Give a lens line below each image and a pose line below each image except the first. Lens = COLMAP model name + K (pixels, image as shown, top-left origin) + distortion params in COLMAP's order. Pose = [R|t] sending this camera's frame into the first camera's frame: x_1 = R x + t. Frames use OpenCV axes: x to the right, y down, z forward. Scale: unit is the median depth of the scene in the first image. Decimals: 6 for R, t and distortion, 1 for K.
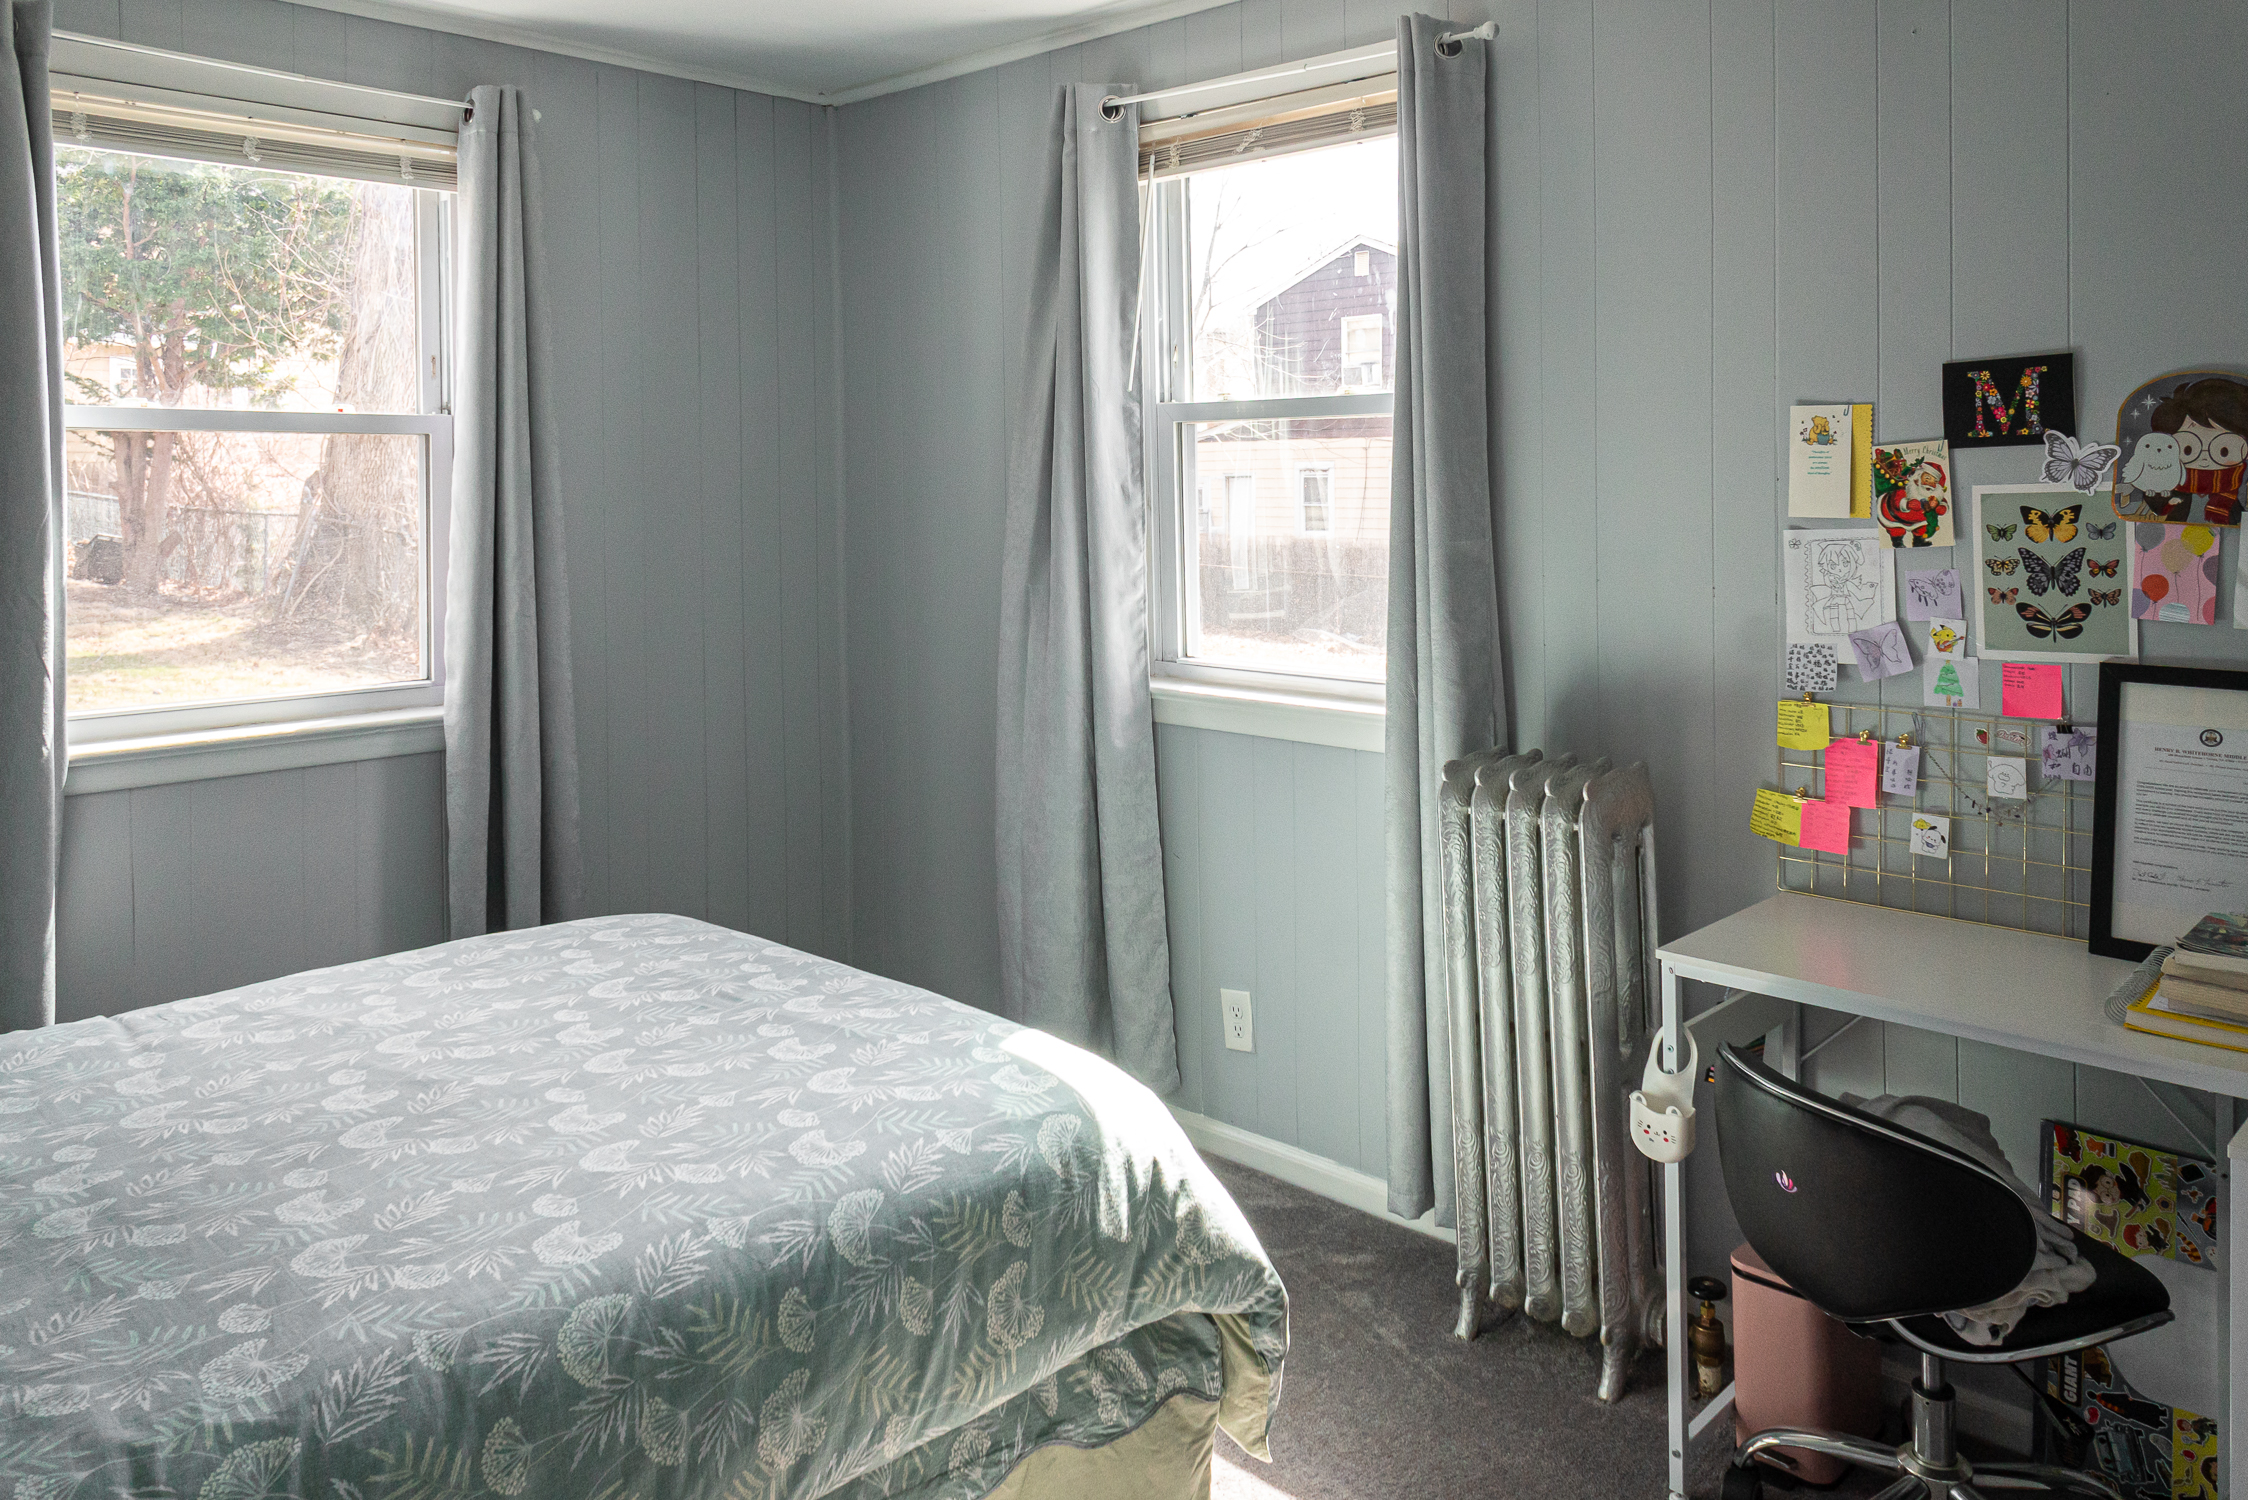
lens RADIAL K [[1617.4, 0, 1109.2], [0, 1617.4, 519.5], [0, 0, 1]] dist [0.040861, -0.035777]
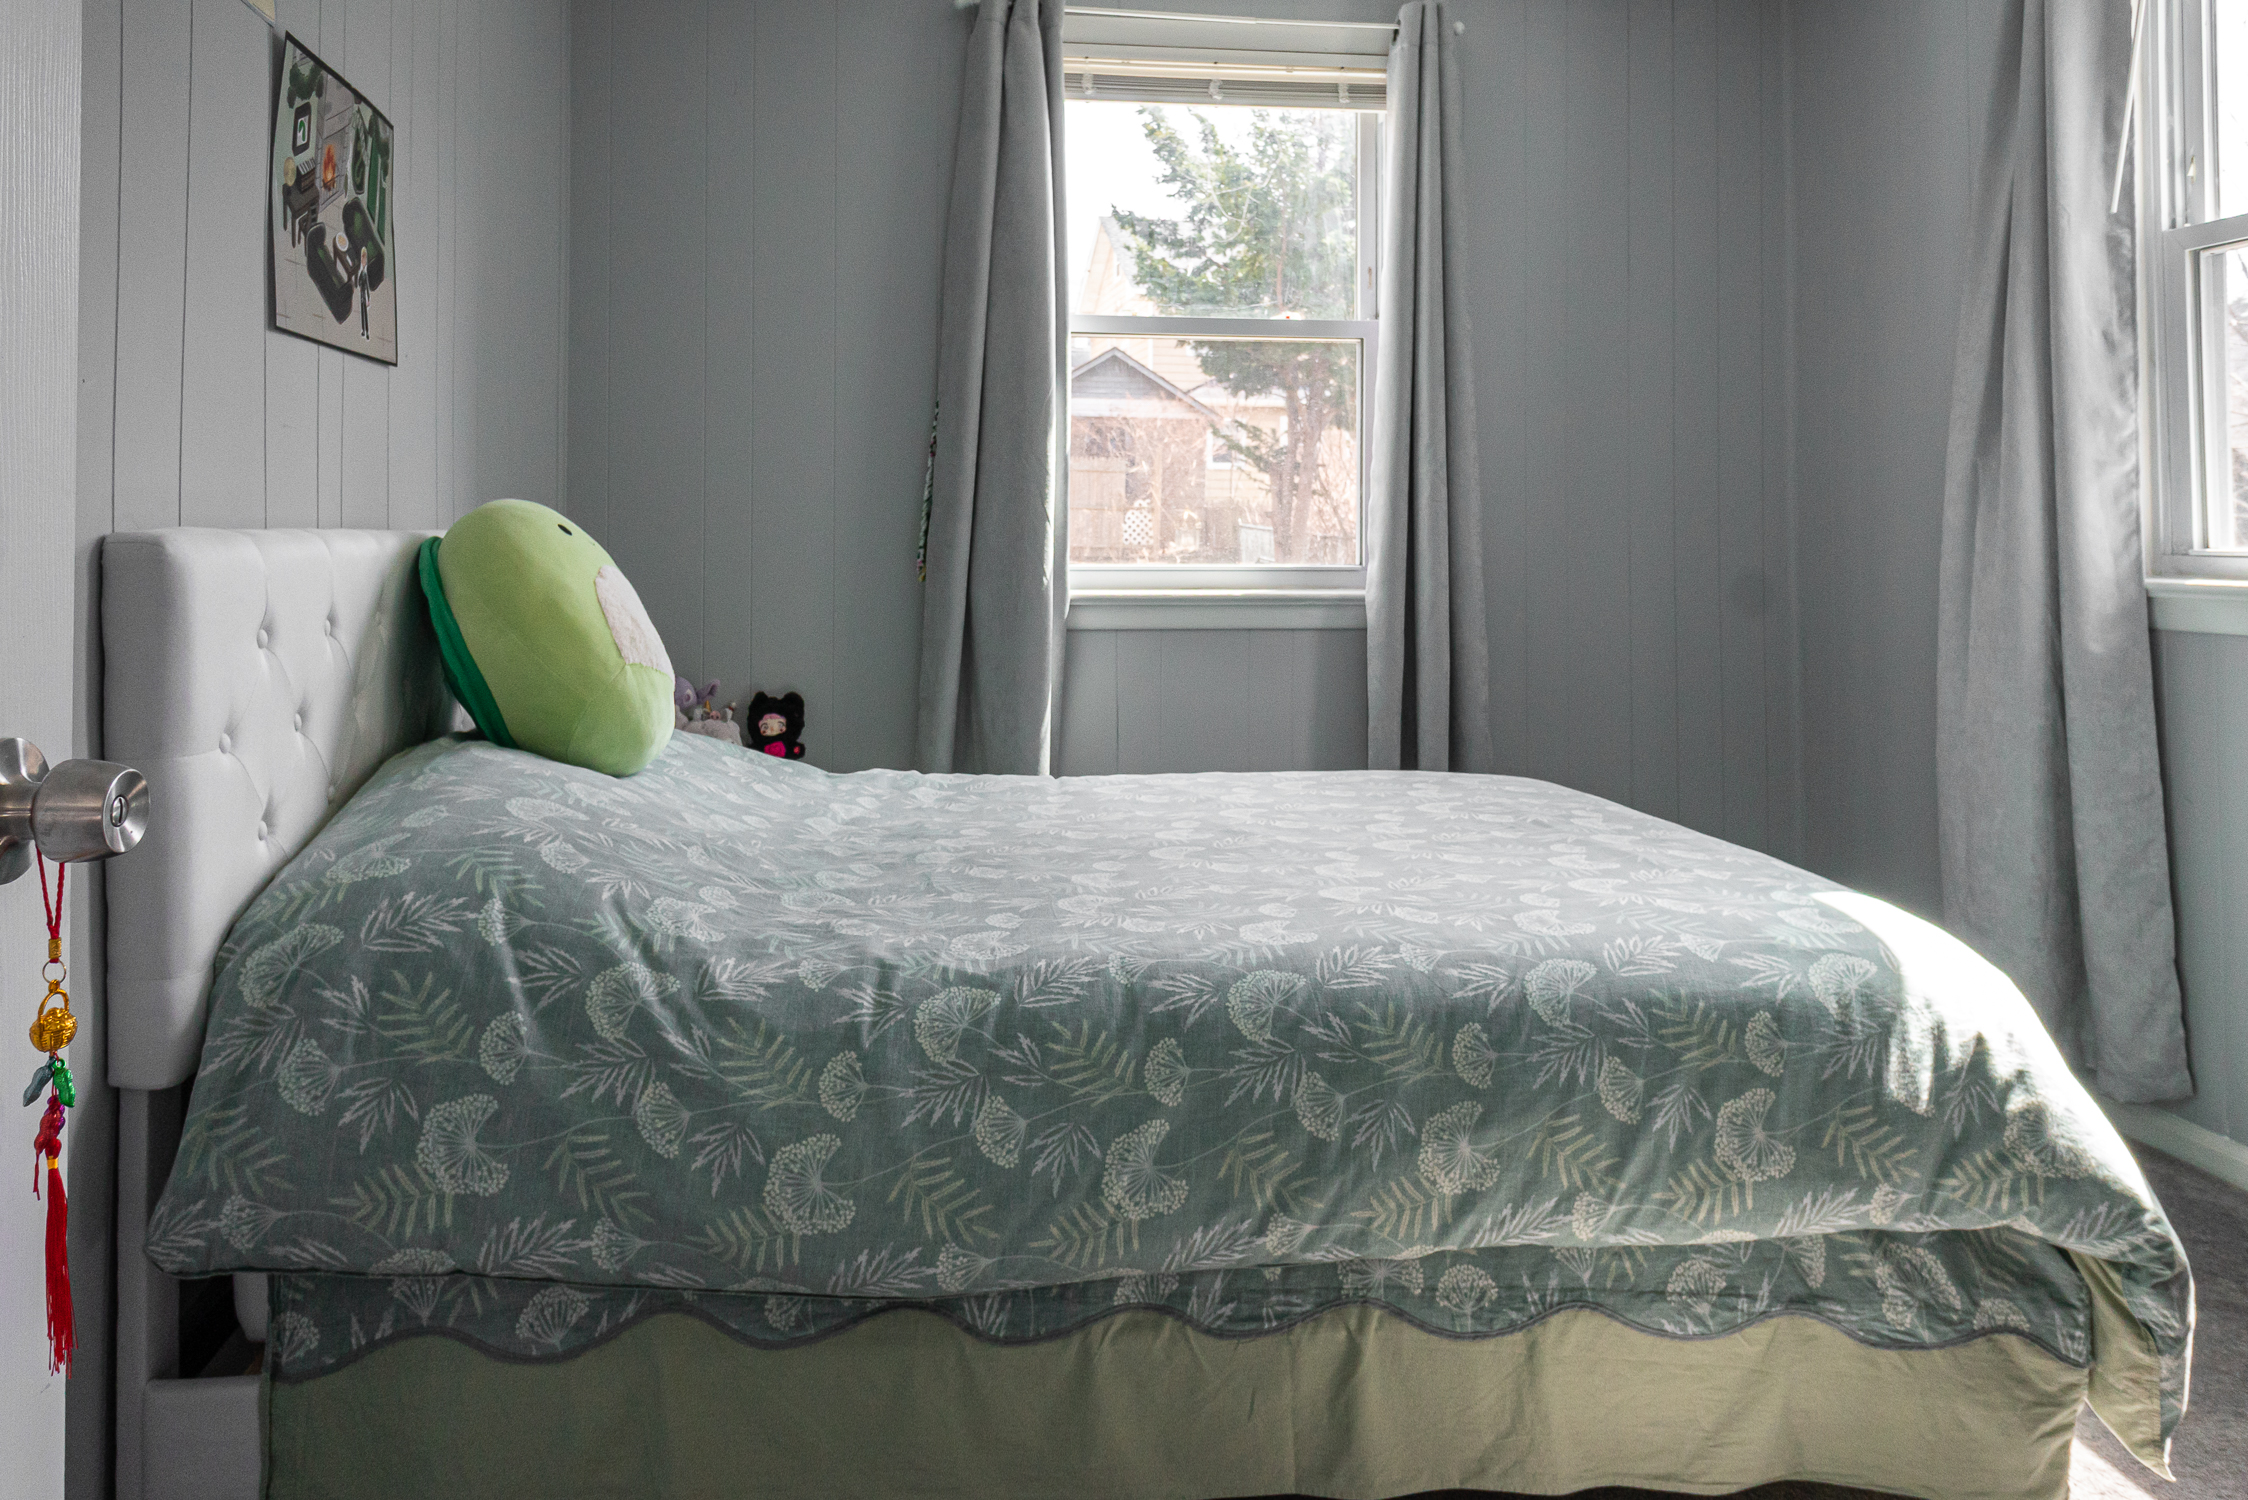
lens RADIAL K [[1617.4, 0, 1109.2], [0, 1617.4, 519.5], [0, 0, 1]] dist [0.040861, -0.035777]
pose [[0.788135, -0.000309, -0.615502, 0.194094], [-0.020403, 0.999437, -0.026628, 0.171319], [0.615164, 0.033544, 0.787685, 0.081659]]
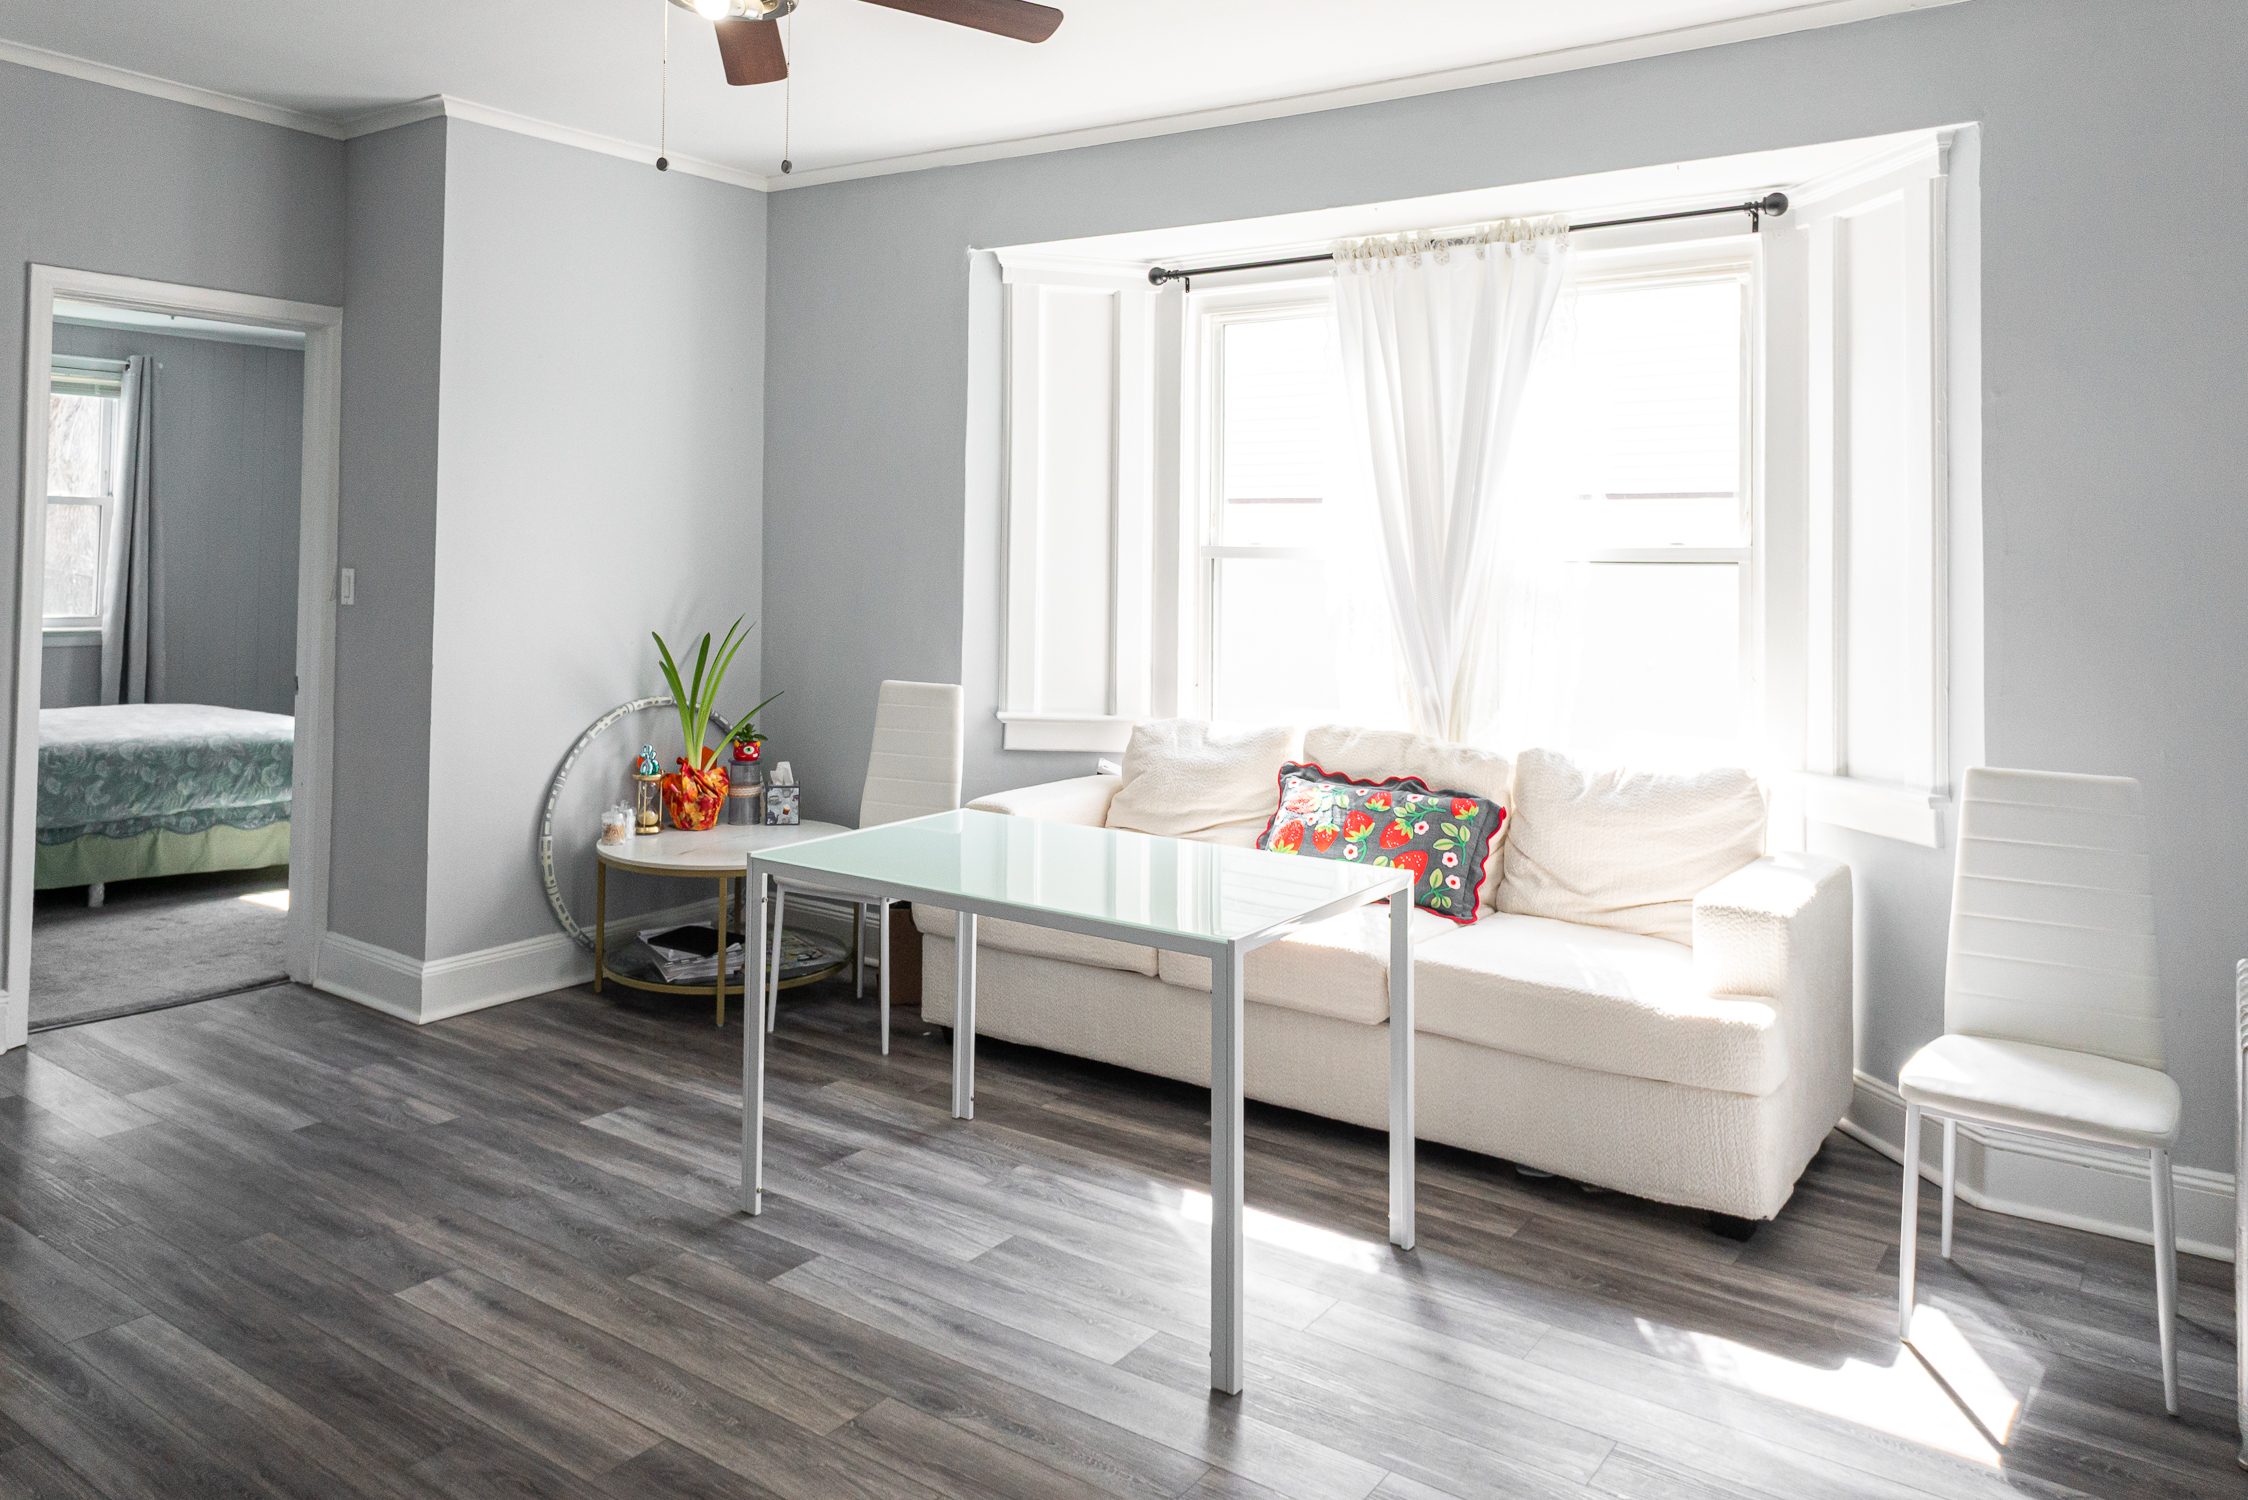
lens RADIAL K [[1617.4, 0, 1109.2], [0, 1617.4, 519.5], [0, 0, 1]] dist [0.040861, -0.035777]
pose [[0.988821, 0.029718, 0.146119, 1.066162], [-0.023079, 0.998632, -0.046921, 0.069259], [-0.147313, 0.043025, 0.988154, -2.431148]]
